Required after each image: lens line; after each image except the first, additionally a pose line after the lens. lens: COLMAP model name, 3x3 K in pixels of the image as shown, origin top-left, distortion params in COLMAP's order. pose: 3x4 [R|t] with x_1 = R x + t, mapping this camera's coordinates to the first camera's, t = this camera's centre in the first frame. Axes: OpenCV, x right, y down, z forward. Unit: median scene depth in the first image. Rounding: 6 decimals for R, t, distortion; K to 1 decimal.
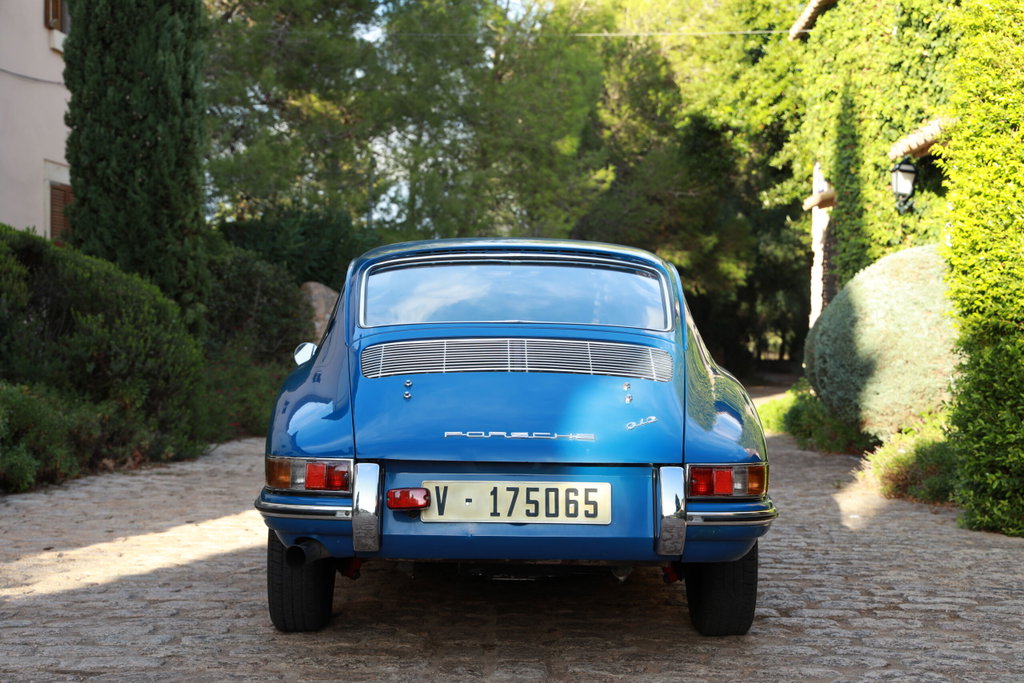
lens RADIAL K [[1770.1, 0, 512.0], [0, 1770.1, 341.5], [0, 0, 1]] dist [0.330984, -0.009217]
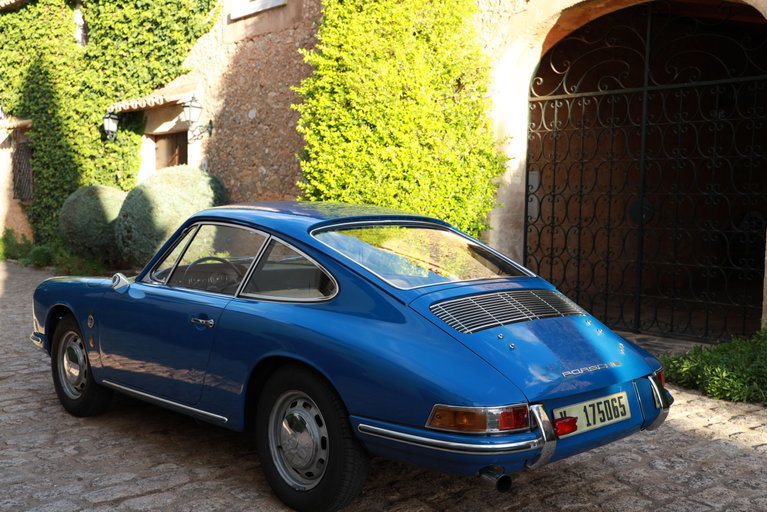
lens RADIAL K [[866.5, 0, 383.5], [0, 866.5, 256.0], [0, 0, 1]] dist [0.064327, 0.011856]
pose [[0.741610, -0.051840, 0.668825, -0.556662], [-0.002588, 0.996781, 0.080130, -0.090764], [-0.670826, -0.061157, 0.739089, 0.534156]]
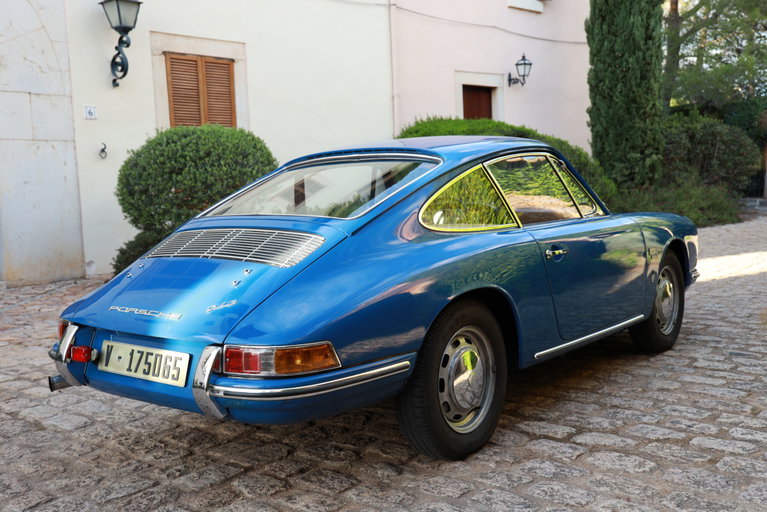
lens RADIAL K [[815.6, 0, 383.5], [0, 815.6, 256.0], [0, 0, 1]] dist [0.066148, 0.032623]
pose [[0.771209, 0.021049, -0.636234, 0.482747], [0.049051, 0.994517, 0.092360, -0.032820], [0.634689, -0.102436, 0.765948, 0.595369]]
